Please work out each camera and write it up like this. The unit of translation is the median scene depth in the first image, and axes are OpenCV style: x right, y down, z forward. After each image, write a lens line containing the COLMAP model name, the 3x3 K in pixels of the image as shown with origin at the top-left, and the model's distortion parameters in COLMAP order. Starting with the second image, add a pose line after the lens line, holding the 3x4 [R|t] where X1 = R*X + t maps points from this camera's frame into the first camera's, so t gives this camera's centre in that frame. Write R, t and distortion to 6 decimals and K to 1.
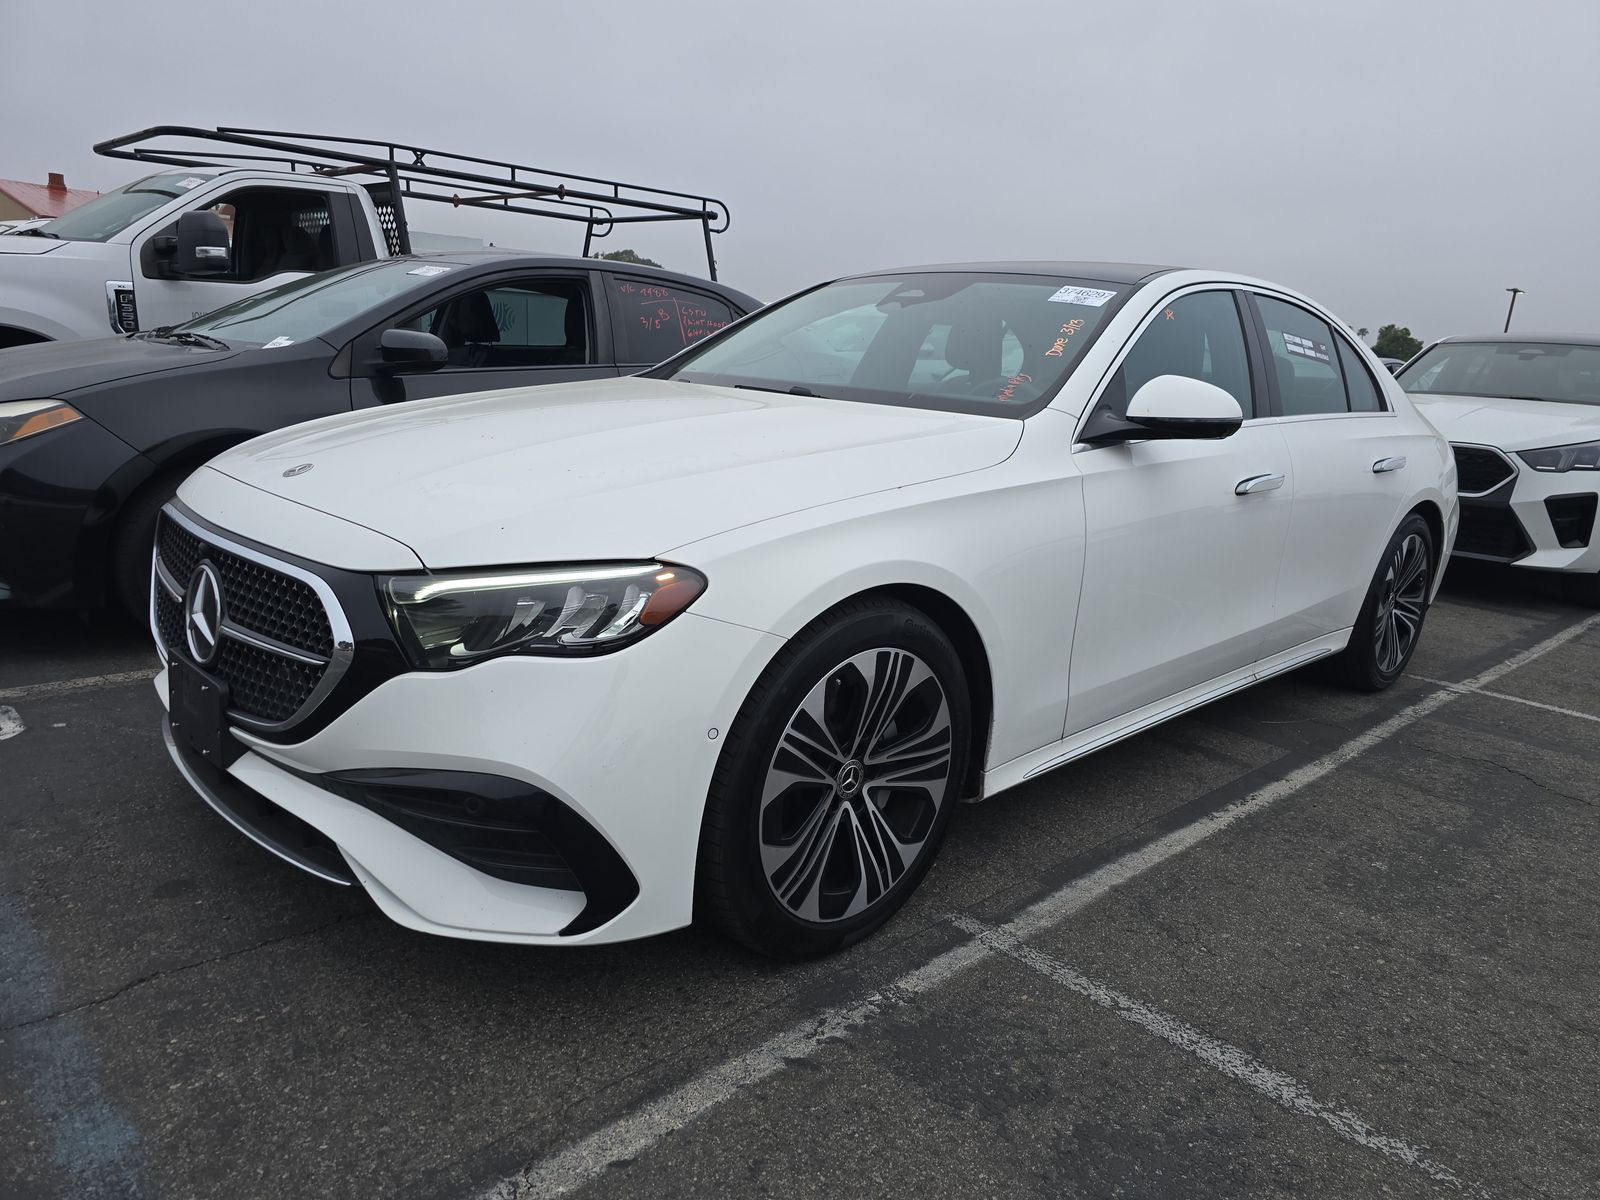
lens RADIAL K [[1067.1, 0, 793.1], [0, 1067.1, 595.2], [0, 0, 1]] dist [0.012652, -0.003593]
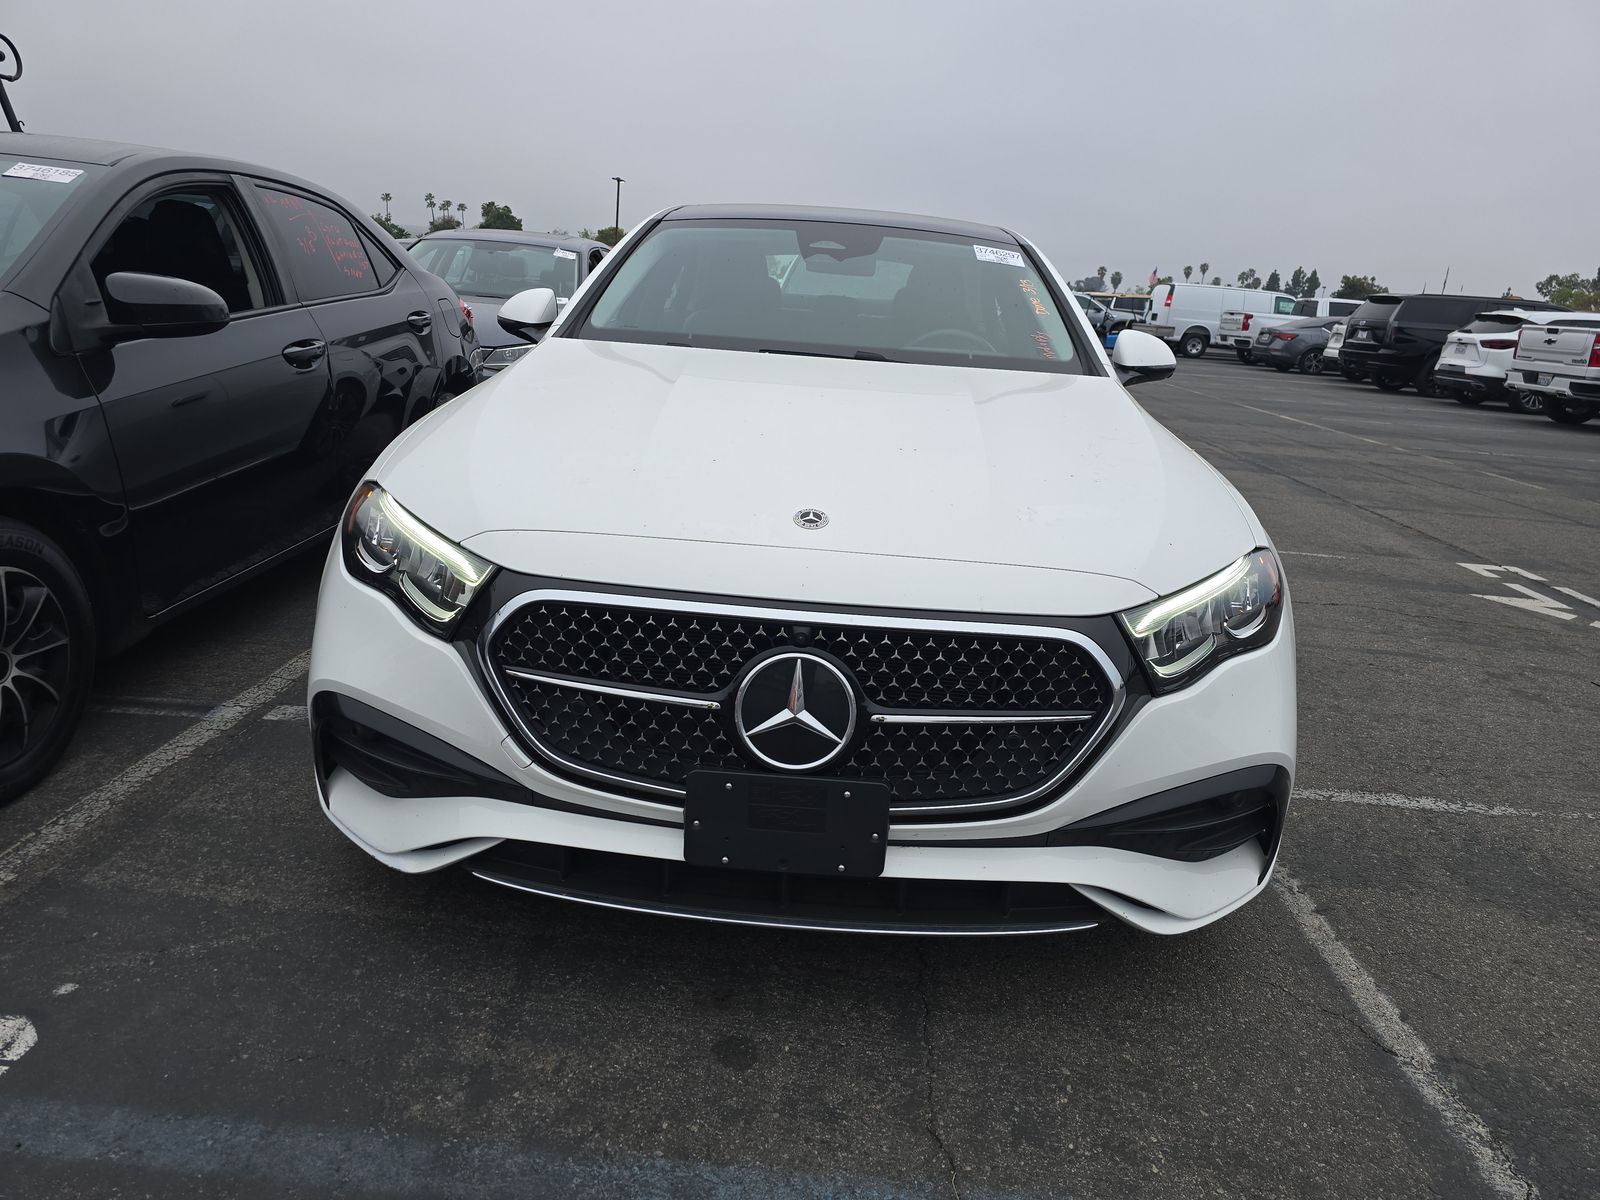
lens RADIAL K [[1067.1, 0, 791.6], [0, 1067.1, 606.0], [0, 0, 1]] dist [0.012652, -0.003593]
pose [[0.731921, -0.210045, 0.648207, -1.247789], [0.132276, 0.977004, 0.167230, -0.230847], [-0.668427, -0.036656, 0.742874, 0.480365]]
